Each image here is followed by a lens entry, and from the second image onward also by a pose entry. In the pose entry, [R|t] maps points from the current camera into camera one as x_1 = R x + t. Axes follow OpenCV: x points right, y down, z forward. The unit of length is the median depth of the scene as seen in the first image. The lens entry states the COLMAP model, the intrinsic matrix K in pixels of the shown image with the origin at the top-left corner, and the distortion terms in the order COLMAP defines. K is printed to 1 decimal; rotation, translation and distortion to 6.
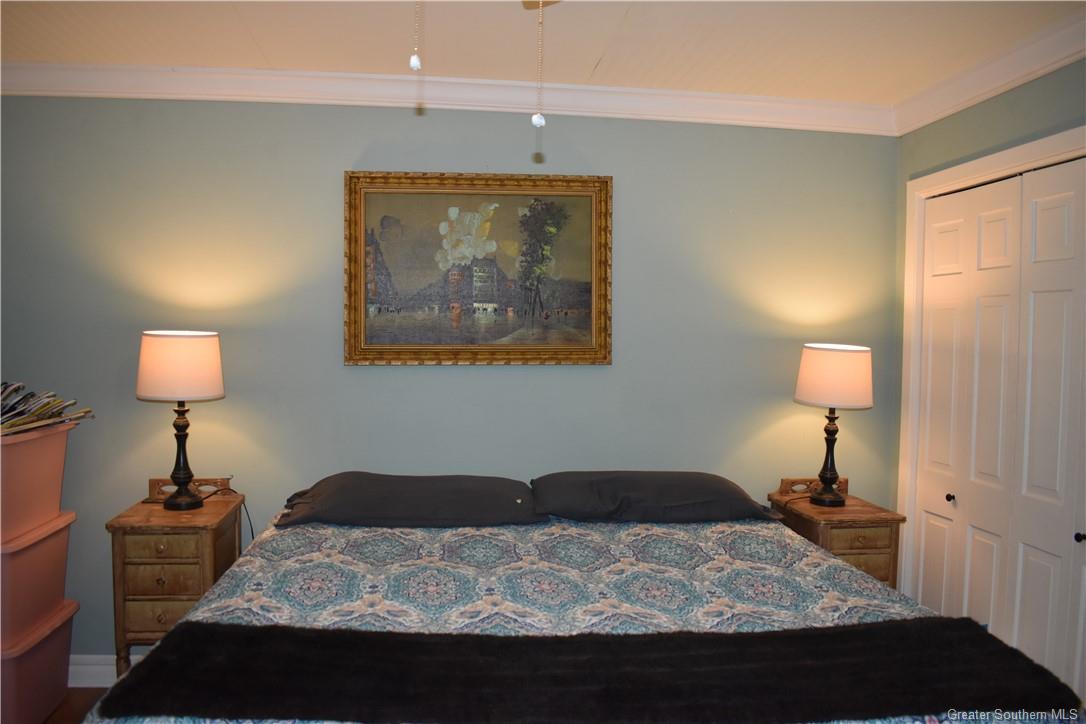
lens RADIAL K [[841.0, 0, 541.4], [0, 841.0, 364.2], [0, 0, 1]] dist [-0.094684, 0.009915]
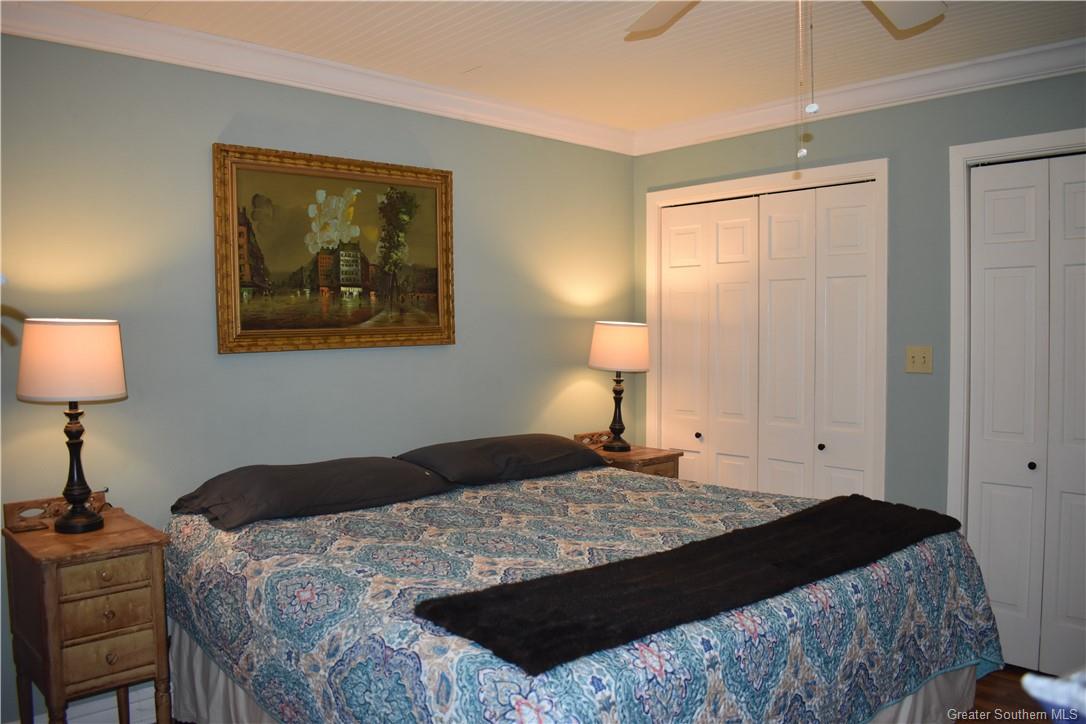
lens RADIAL K [[841.0, 0, 541.4], [0, 841.0, 364.2], [0, 0, 1]] dist [-0.094684, 0.009915]
pose [[0.808146, -0.047058, 0.587099, -0.481135], [0.040048, 0.998887, 0.024938, 0.004090], [-0.587619, 0.003359, 0.809131, 0.051803]]
